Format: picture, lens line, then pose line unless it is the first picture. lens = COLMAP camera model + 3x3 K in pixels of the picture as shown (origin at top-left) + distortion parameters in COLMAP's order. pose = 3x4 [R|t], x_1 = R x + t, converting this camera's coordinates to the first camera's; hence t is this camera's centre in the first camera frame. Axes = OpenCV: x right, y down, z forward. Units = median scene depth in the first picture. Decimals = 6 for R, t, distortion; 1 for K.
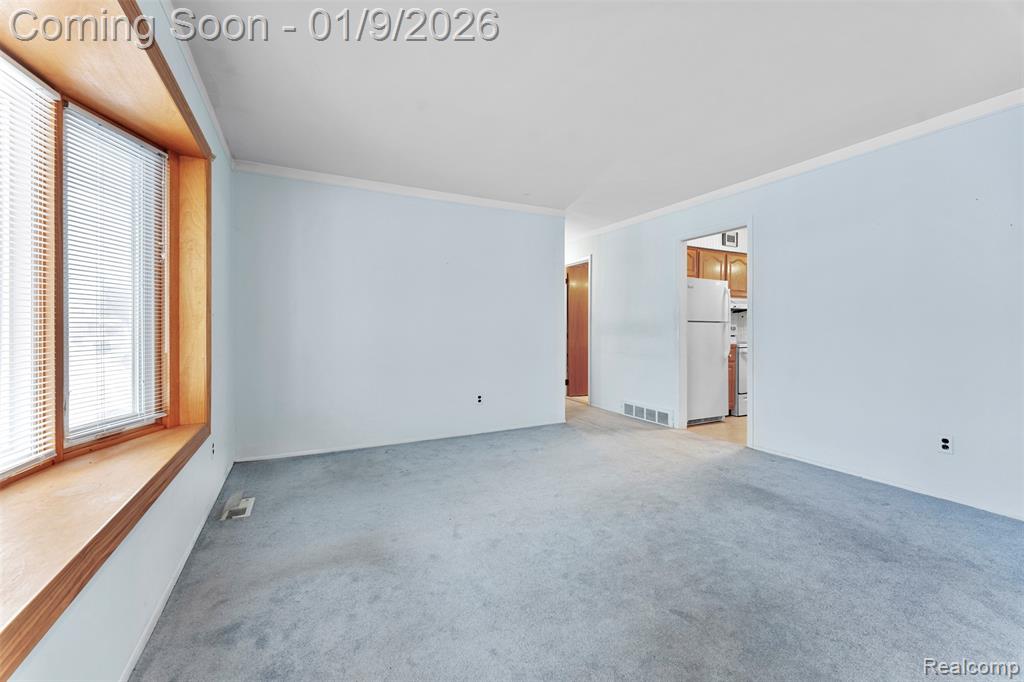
lens RADIAL K [[416.0, 0, 511.1], [0, 416.0, 332.8], [0, 0, 1]] dist [-0.000531, -0.000024]
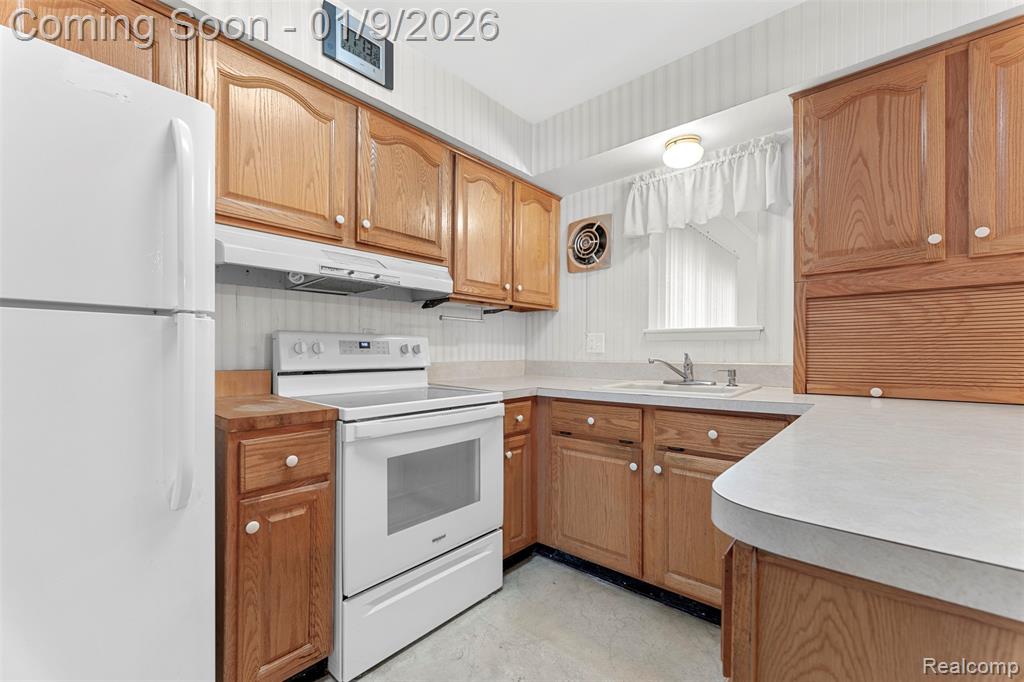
lens RADIAL K [[415.1, 0, 513.4], [0, 415.1, 354.3], [0, 0, 1]] dist [-0.000933, -0.000241]
pose [[0.928656, -0.000164, 0.370943, 0.518862], [-0.000335, 0.999999, 0.001281, -0.005739], [-0.370943, -0.001314, 0.928655, 0.680985]]
